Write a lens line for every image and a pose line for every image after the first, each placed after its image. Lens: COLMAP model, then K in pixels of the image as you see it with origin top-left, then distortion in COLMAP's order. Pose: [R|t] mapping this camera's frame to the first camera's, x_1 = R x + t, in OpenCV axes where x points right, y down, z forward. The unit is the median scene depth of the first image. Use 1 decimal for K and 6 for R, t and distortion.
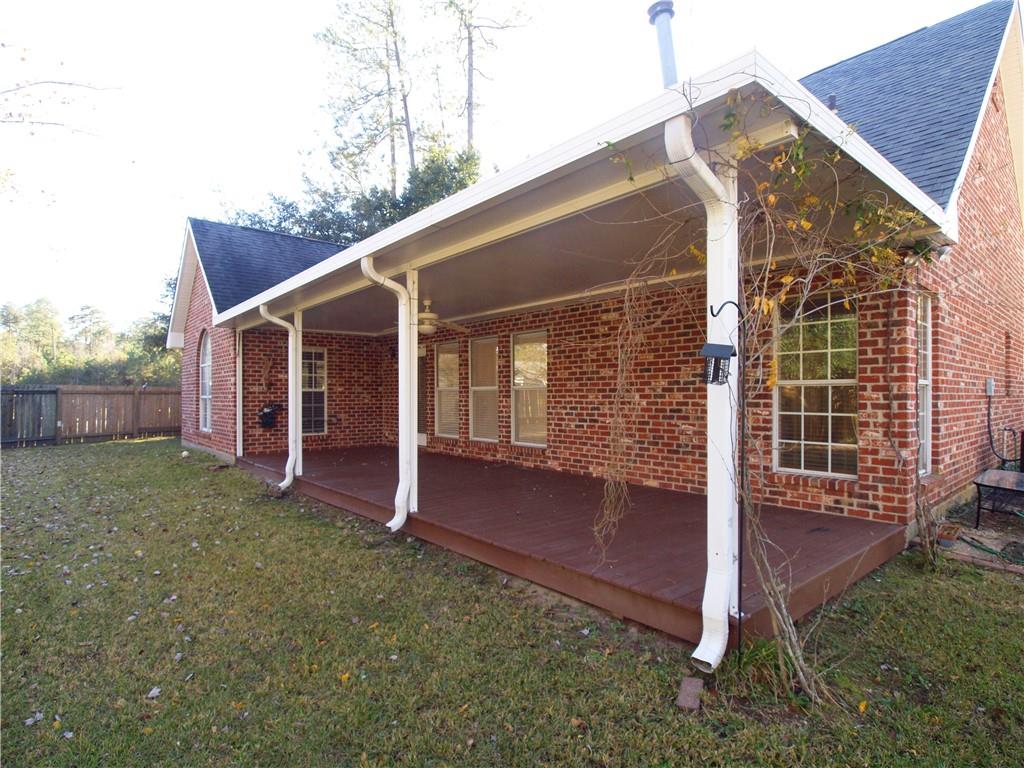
lens RADIAL K [[543.0, 0, 516.0], [0, 543.0, 392.6], [0, 0, 1]] dist [-0.007495, -0.003054]
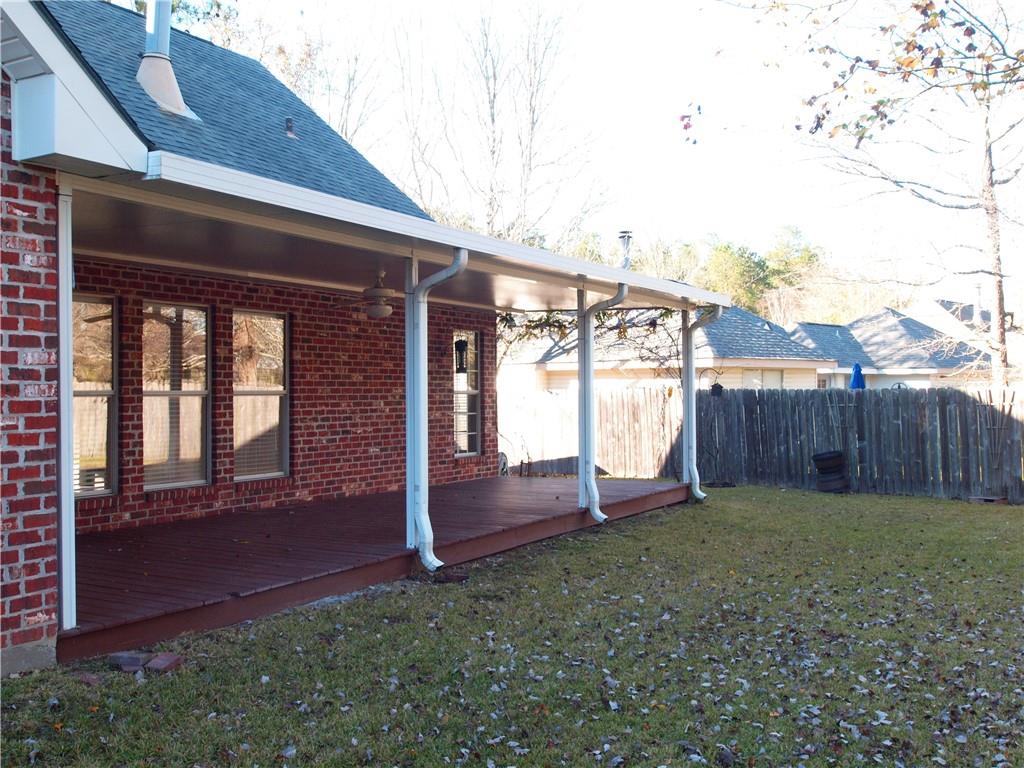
lens RADIAL K [[1020.1, 0, 513.1], [0, 1020.1, 384.8], [0, 0, 1]] dist [-0.007773, 0.000000]
pose [[-0.336586, 0.008874, 0.941611, -2.313075], [0.000814, 0.999958, -0.009133, -0.014169], [-0.941652, -0.002308, -0.336579, 2.019038]]
